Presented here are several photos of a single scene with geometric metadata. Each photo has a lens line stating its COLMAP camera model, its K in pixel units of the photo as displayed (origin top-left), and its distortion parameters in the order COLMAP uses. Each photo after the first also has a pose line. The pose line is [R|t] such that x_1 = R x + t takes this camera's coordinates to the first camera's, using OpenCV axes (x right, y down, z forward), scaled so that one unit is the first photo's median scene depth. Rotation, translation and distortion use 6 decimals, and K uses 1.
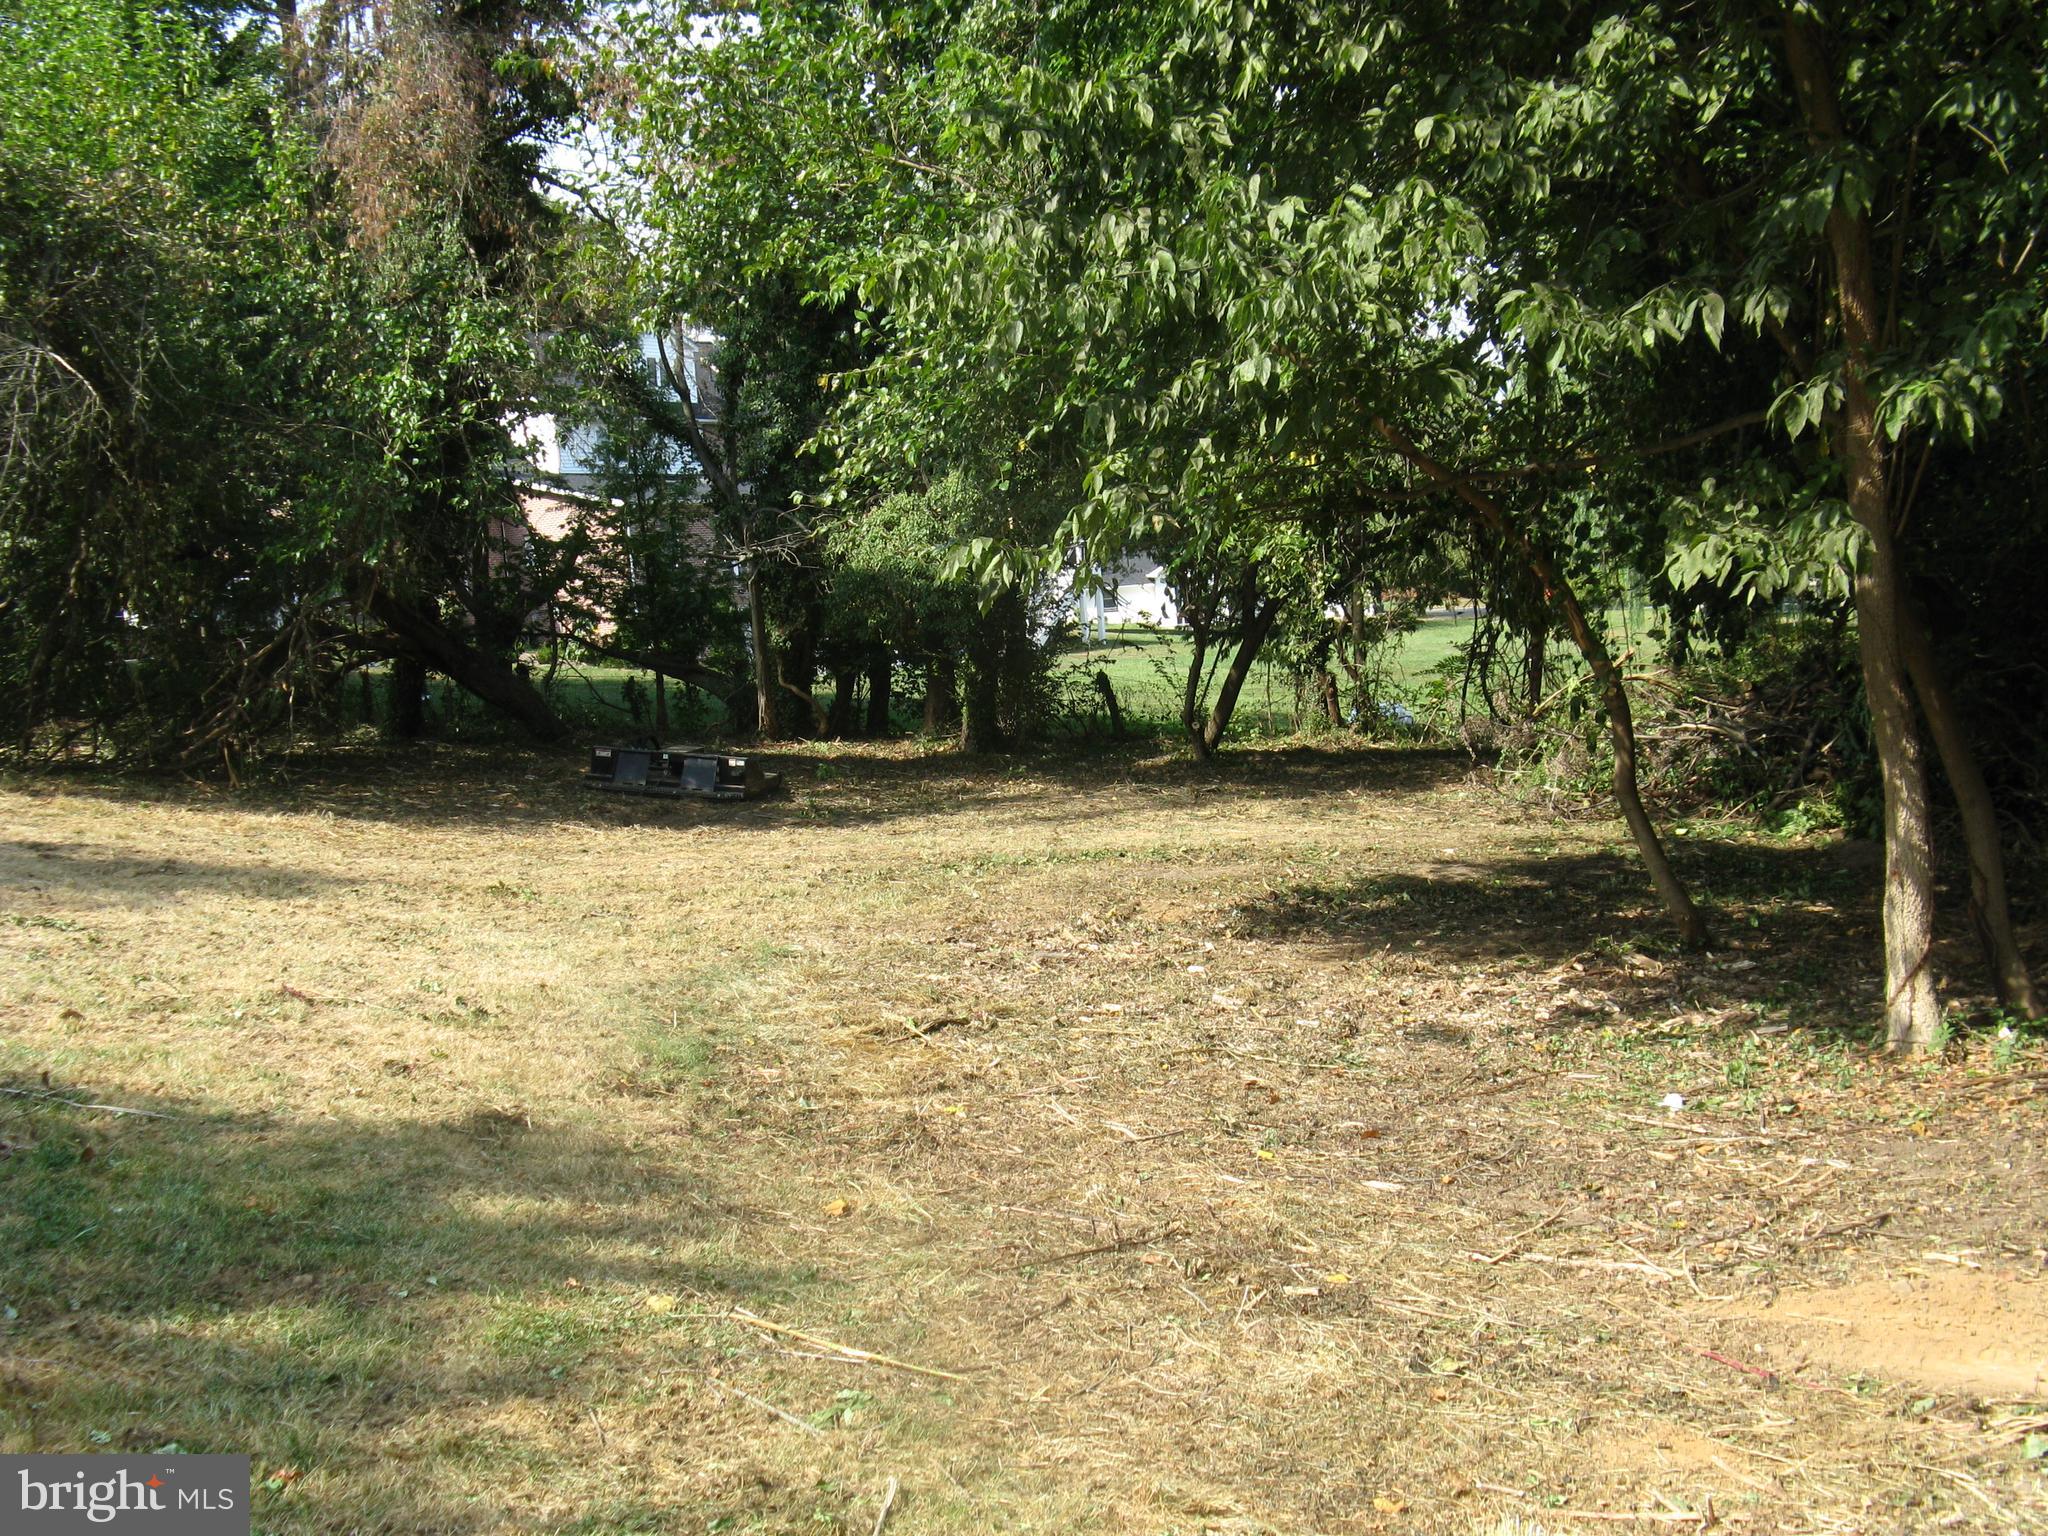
lens RADIAL K [[2131.7, 0, 1066.6], [0, 2131.7, 778.6], [0, 0, 1]] dist [-0.089813, 0.000000]
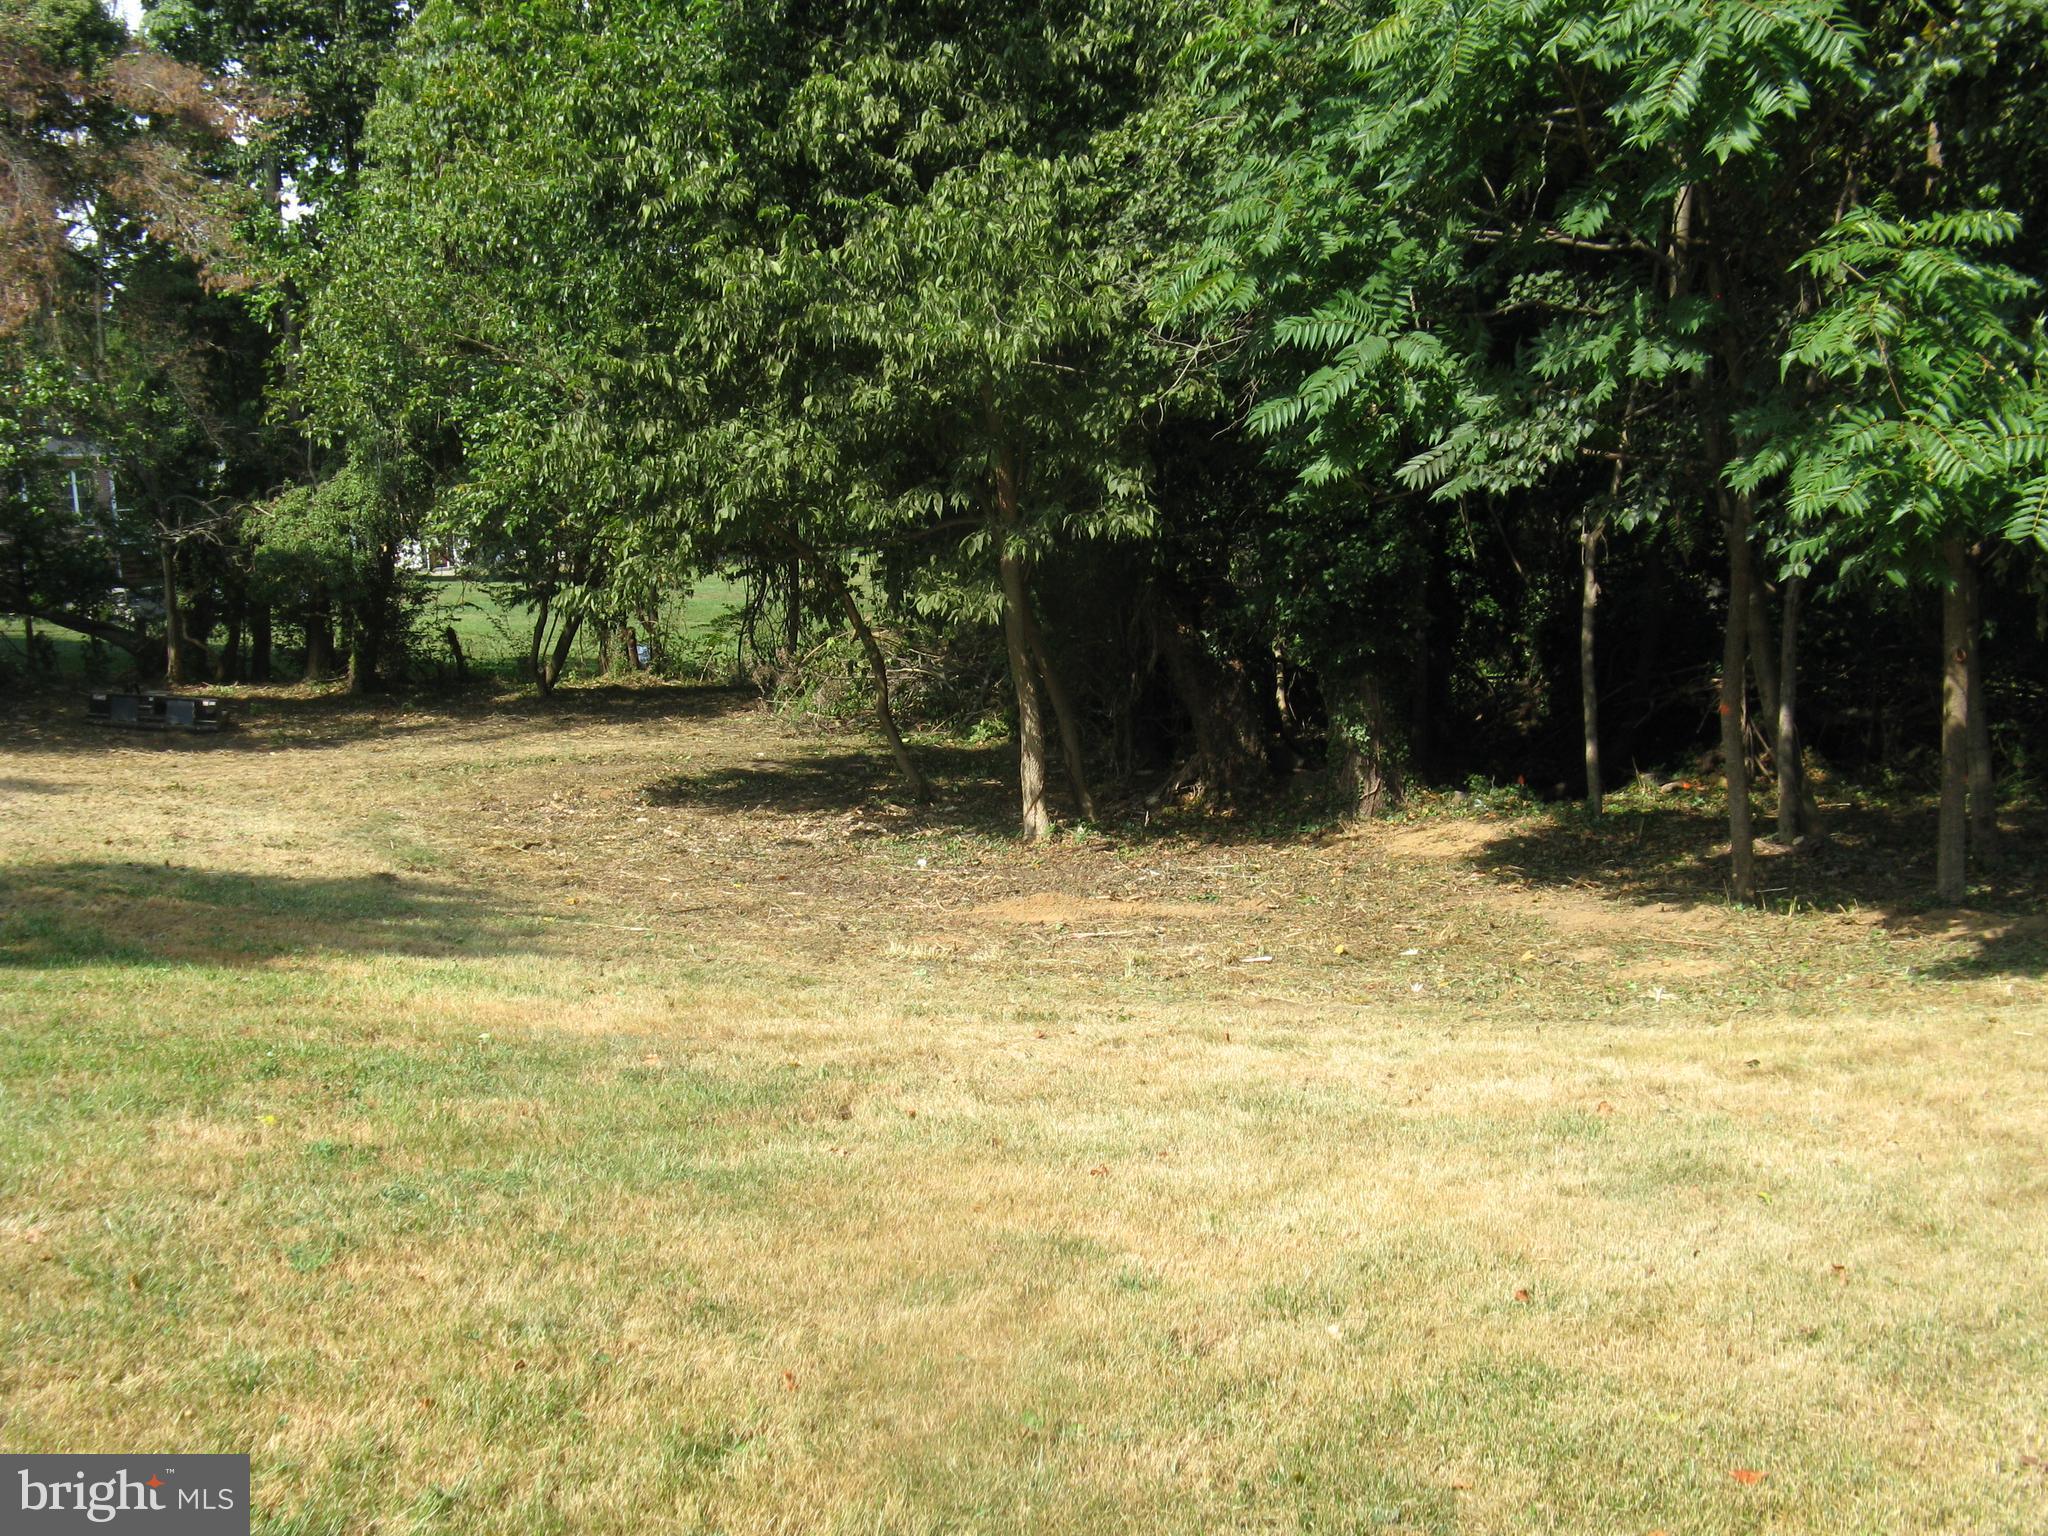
lens RADIAL K [[2131.7, 0, 1021.5], [0, 2131.7, 756.1], [0, 0, 1]] dist [-0.089813, 0.000000]
pose [[0.938592, -0.020409, 0.344425, -0.146342], [0.013076, 0.999636, 0.023600, 0.001361], [-0.344781, -0.017647, 0.938517, -0.428858]]
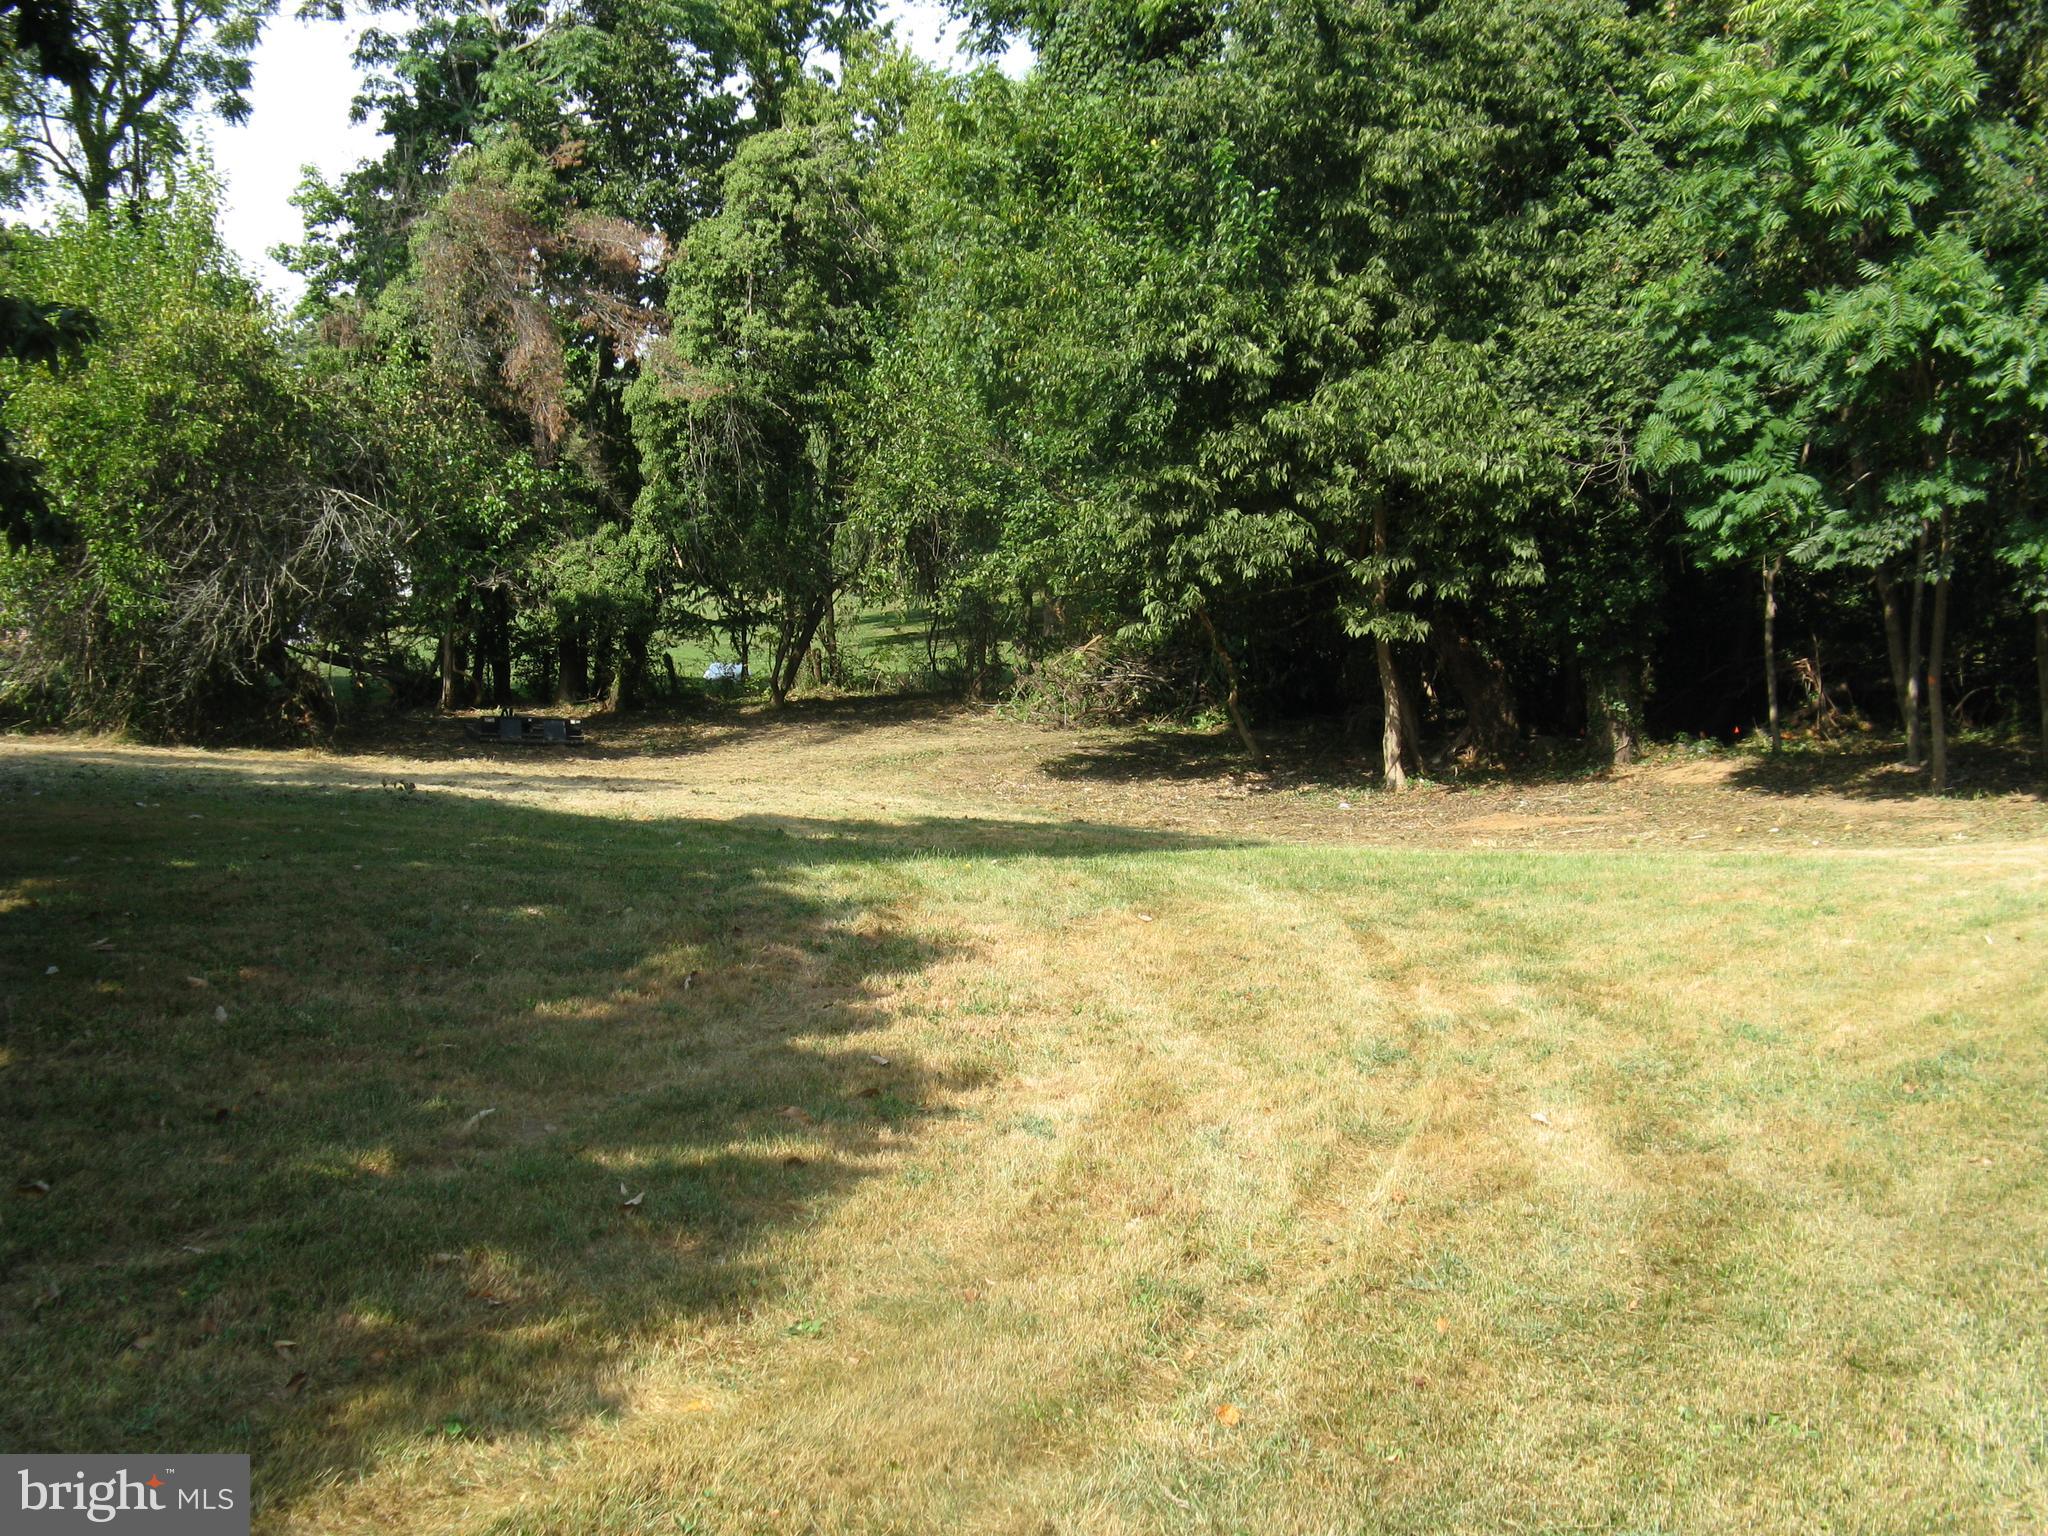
lens RADIAL K [[2131.7, 0, 1030.3], [0, 2131.7, 775.8], [0, 0, 1]] dist [-0.089813, 0.000000]
pose [[0.890256, -0.063283, 0.451042, -0.653474], [0.051773, 0.997942, 0.037827, -0.011942], [-0.452508, -0.010323, 0.891701, -0.665253]]
